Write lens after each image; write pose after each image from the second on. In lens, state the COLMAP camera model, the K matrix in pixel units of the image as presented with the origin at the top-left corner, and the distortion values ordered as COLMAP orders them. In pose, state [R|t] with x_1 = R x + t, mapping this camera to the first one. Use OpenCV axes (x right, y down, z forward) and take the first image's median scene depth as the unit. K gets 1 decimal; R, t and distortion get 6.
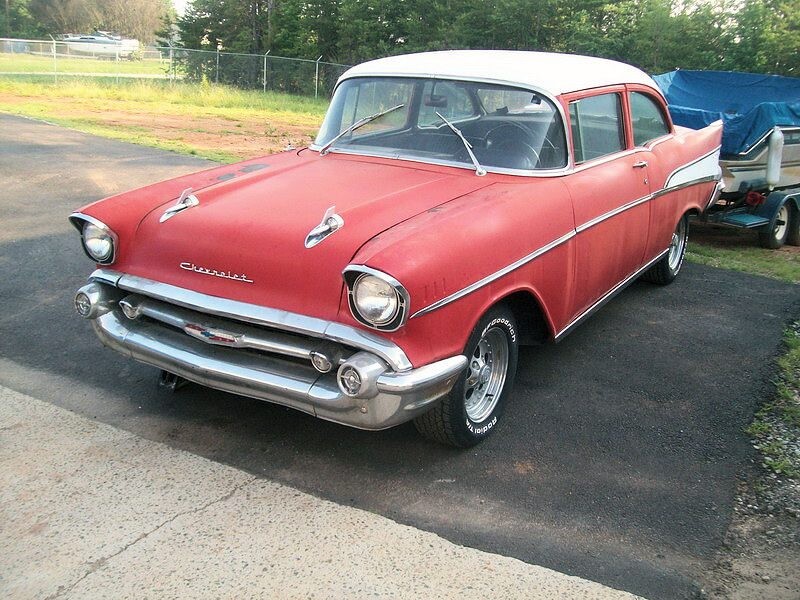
lens RADIAL K [[860.4, 0, 400.0], [0, 860.4, 300.0], [0, 0, 1]] dist [-0.198981, 0.206589]
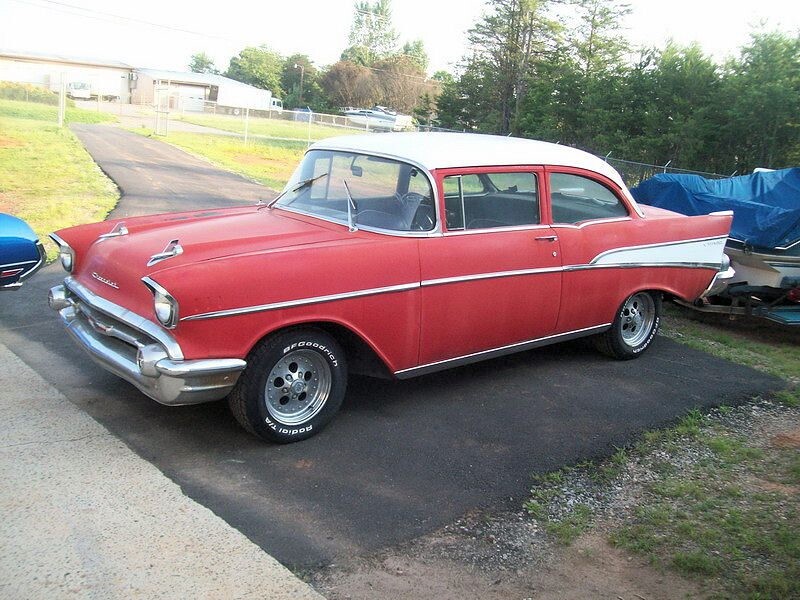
lens RADIAL K [[860.4, 0, 400.0], [0, 860.4, 300.0], [0, 0, 1]] dist [-0.198981, 0.206589]
pose [[0.946270, 0.099992, -0.307529, 0.496319], [-0.128762, 0.988860, -0.074677, 0.029832], [0.296636, 0.110262, 0.948604, -0.113553]]
